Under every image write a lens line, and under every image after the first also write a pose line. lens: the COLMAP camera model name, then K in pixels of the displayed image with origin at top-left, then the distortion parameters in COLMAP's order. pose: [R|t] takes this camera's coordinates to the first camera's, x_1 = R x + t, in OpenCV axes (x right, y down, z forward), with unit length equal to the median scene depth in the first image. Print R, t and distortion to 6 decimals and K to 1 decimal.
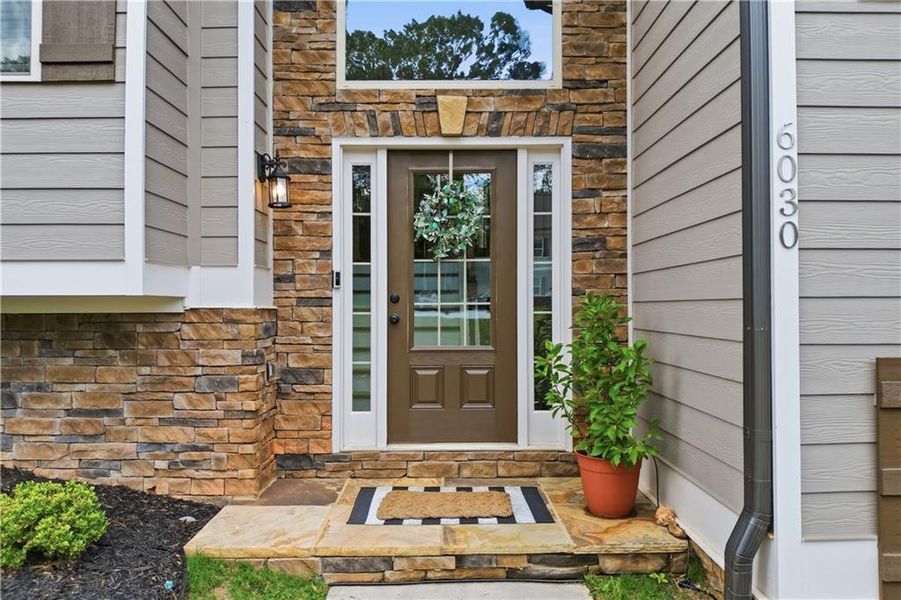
lens RADIAL K [[528.8, 0, 450.5], [0, 528.8, 300.0], [0, 0, 1]] dist [0.002451, 0.000008]
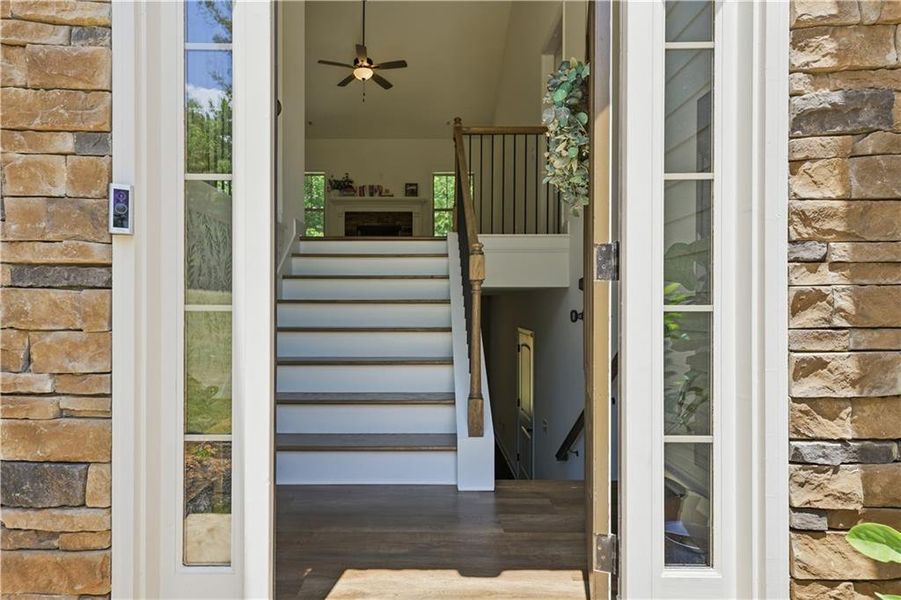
lens RADIAL K [[502.3, 0, 445.1], [0, 502.3, 302.4], [0, 0, 1]] dist [-0.001764, -0.000980]
pose [[0.999819, 0.005570, -0.018185, 0.007162], [-0.005379, 0.999930, 0.010525, 0.016647], [0.018243, -0.010425, 0.999779, 0.667596]]
